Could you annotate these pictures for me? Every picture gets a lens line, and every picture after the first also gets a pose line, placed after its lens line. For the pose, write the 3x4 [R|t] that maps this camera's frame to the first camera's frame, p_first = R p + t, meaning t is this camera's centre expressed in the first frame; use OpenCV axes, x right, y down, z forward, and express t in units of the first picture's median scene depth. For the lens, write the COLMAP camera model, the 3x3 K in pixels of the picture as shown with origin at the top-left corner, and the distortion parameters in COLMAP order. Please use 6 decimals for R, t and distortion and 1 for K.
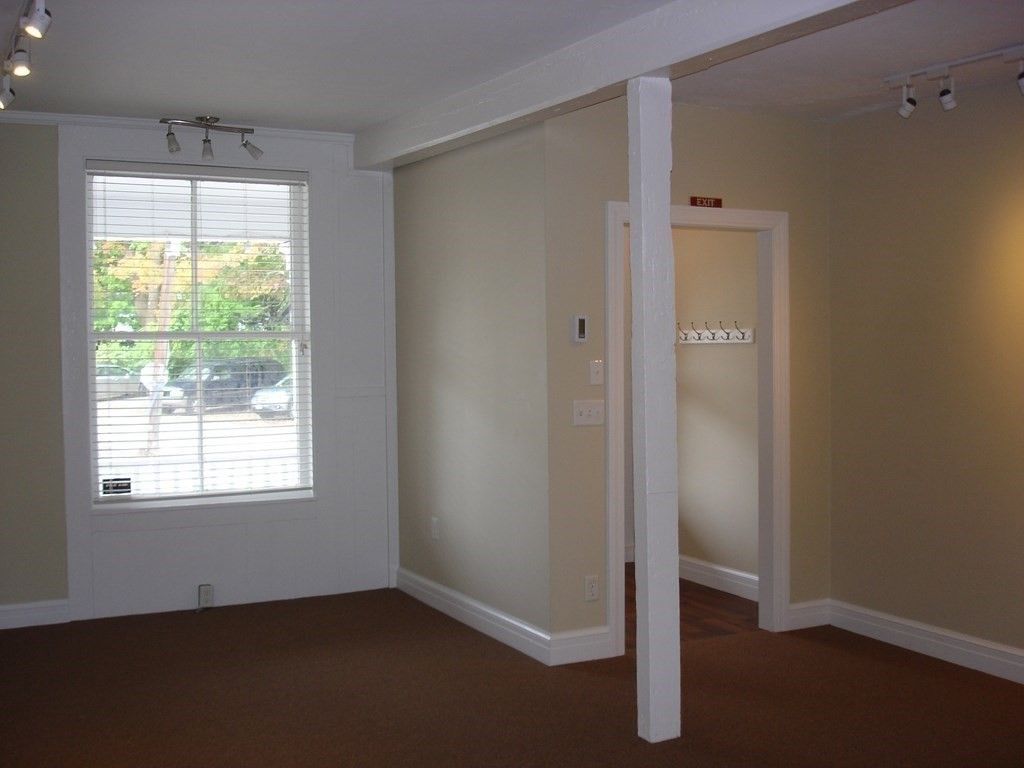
lens RADIAL K [[1161.0, 0, 507.1], [0, 1161.0, 387.8], [0, 0, 1]] dist [-0.078800, -0.014853]
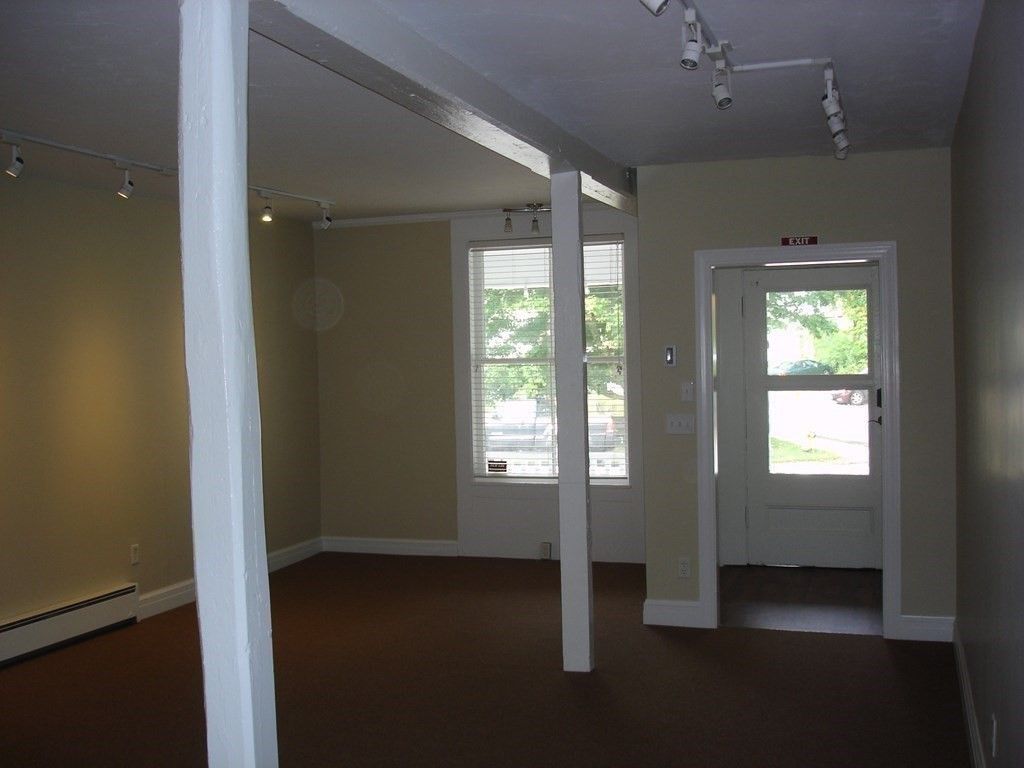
lens RADIAL K [[1161.0, 0, 507.1], [0, 1161.0, 387.8], [0, 0, 1]] dist [-0.078800, -0.014853]
pose [[0.680125, 0.009546, -0.733034, 0.738171], [-0.014263, 0.999898, -0.000213, -0.012449], [0.732958, 0.010600, 0.680192, 0.028028]]
